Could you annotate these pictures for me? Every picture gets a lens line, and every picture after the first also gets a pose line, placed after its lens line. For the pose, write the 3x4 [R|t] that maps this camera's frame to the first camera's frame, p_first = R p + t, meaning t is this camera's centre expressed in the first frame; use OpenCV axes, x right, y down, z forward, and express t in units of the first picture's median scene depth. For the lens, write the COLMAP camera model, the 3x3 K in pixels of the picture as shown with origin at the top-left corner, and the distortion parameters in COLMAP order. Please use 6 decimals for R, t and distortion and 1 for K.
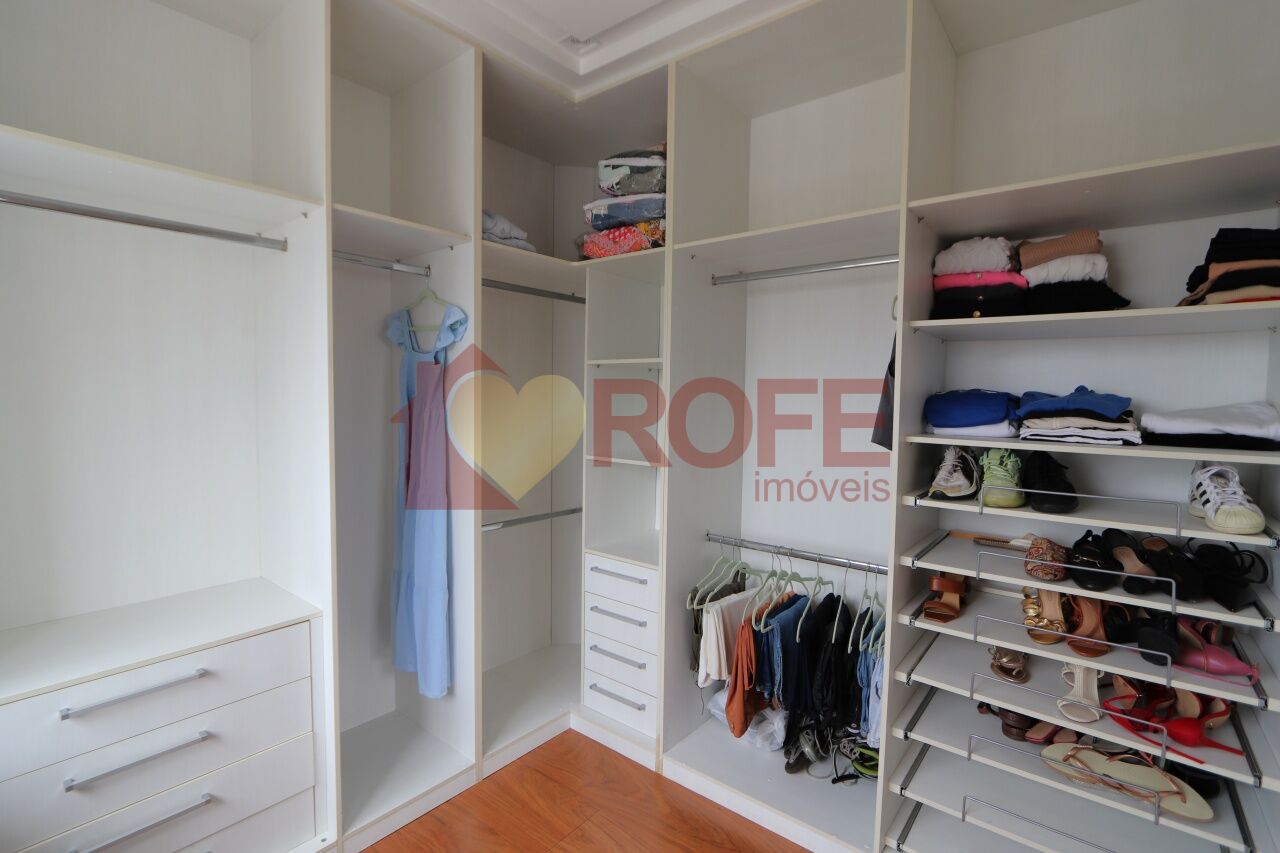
lens RADIAL K [[591.3, 0, 630.0], [0, 591.3, 428.9], [0, 0, 1]] dist [-0.020874, 0.000312]
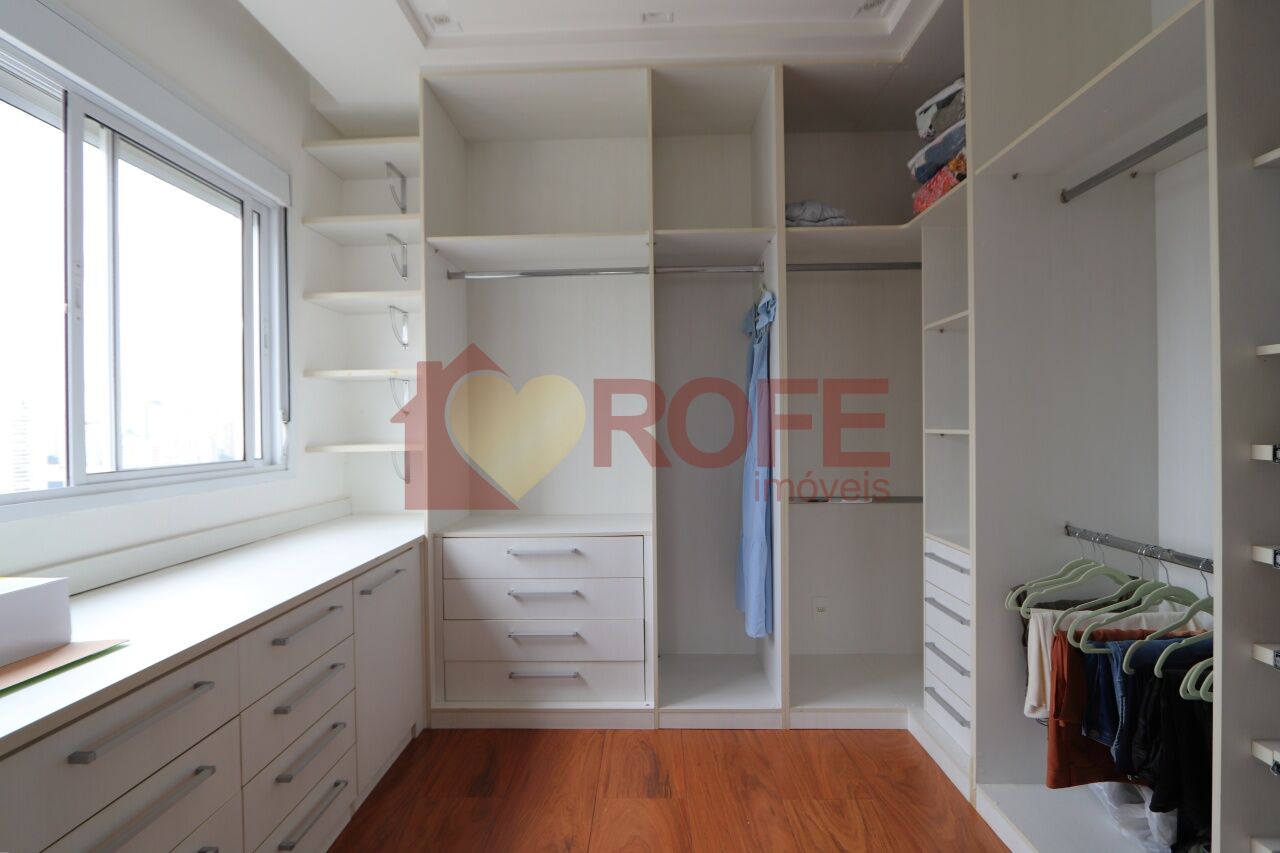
lens RADIAL K [[591.3, 0, 630.0], [0, 591.3, 428.9], [0, 0, 1]] dist [-0.020874, 0.000312]
pose [[0.606954, -0.016632, -0.794563, 0.423110], [-0.028270, 0.998696, -0.042501, 0.109068], [0.794234, 0.048258, 0.605693, 0.100587]]
